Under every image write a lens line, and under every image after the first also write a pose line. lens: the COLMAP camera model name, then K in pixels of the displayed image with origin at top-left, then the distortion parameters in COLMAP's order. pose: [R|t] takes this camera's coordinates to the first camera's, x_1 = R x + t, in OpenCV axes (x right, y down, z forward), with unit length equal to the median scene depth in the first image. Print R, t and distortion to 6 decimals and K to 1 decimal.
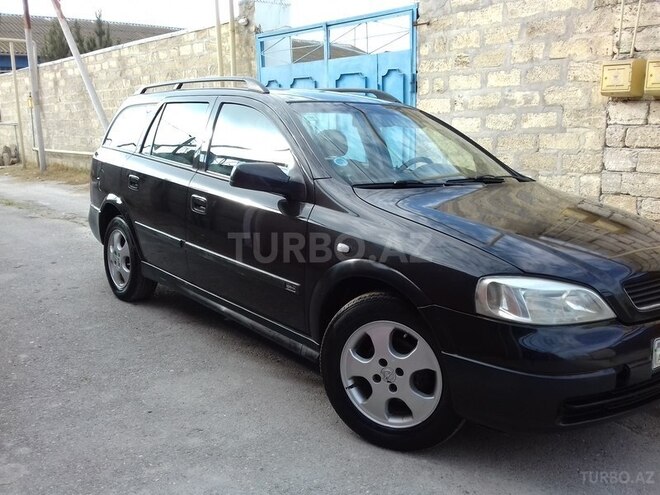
lens RADIAL K [[604.1, 0, 329.9], [0, 604.1, 254.1], [0, 0, 1]] dist [0.023567, 0.000000]
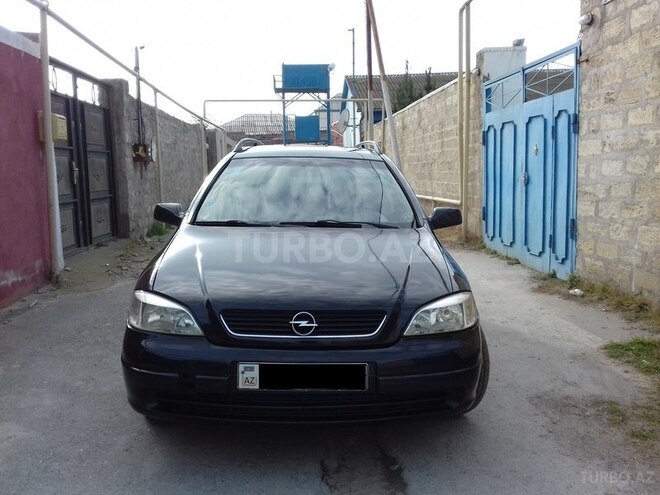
lens RADIAL K [[604.1, 0, 327.0], [0, 604.1, 248.0], [0, 0, 1]] dist [0.023567, 0.000000]
pose [[0.779921, 0.069309, -0.622028, 0.460005], [-0.111515, 0.993335, -0.029139, -0.023780], [0.615863, 0.092092, 0.782453, 0.053017]]
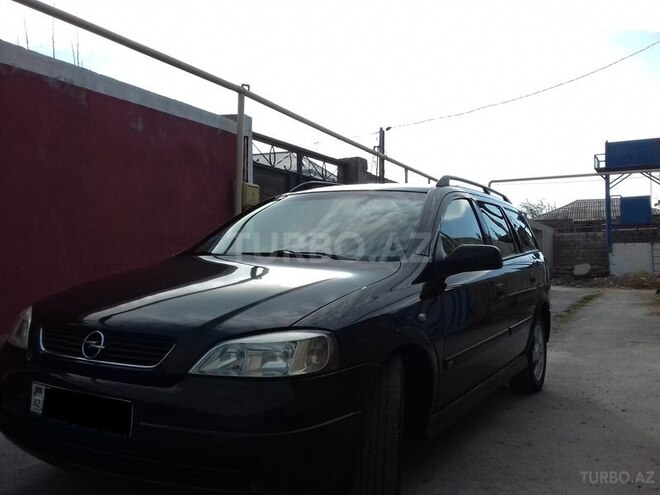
lens RADIAL K [[604.1, 0, 330.0], [0, 604.1, 245.2], [0, 0, 1]] dist [0.023567, 0.000000]
pose [[0.333696, -0.029029, -0.942234, 0.568449], [-0.190975, 0.976718, -0.097726, -0.030455], [0.923134, 0.212554, 0.320383, 0.358901]]
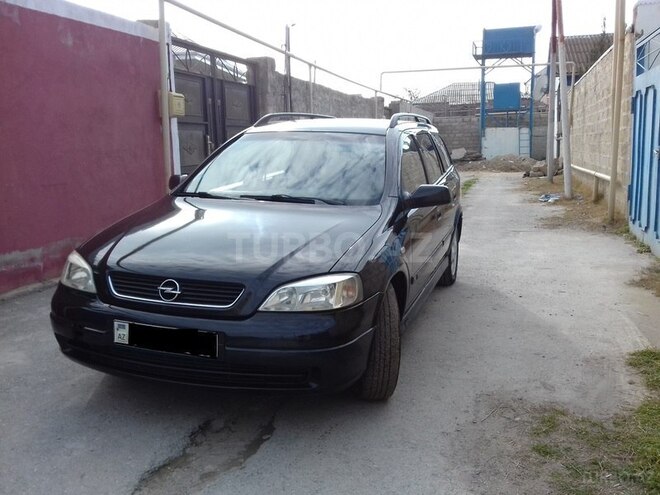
lens RADIAL K [[604.1, 0, 328.8], [0, 604.1, 247.1], [0, 0, 1]] dist [0.023567, 0.000000]
pose [[0.511905, 0.138668, -0.847776, 0.621419], [-0.159413, 0.985078, 0.064869, -0.060157], [0.844121, 0.101940, 0.526372, 0.224652]]
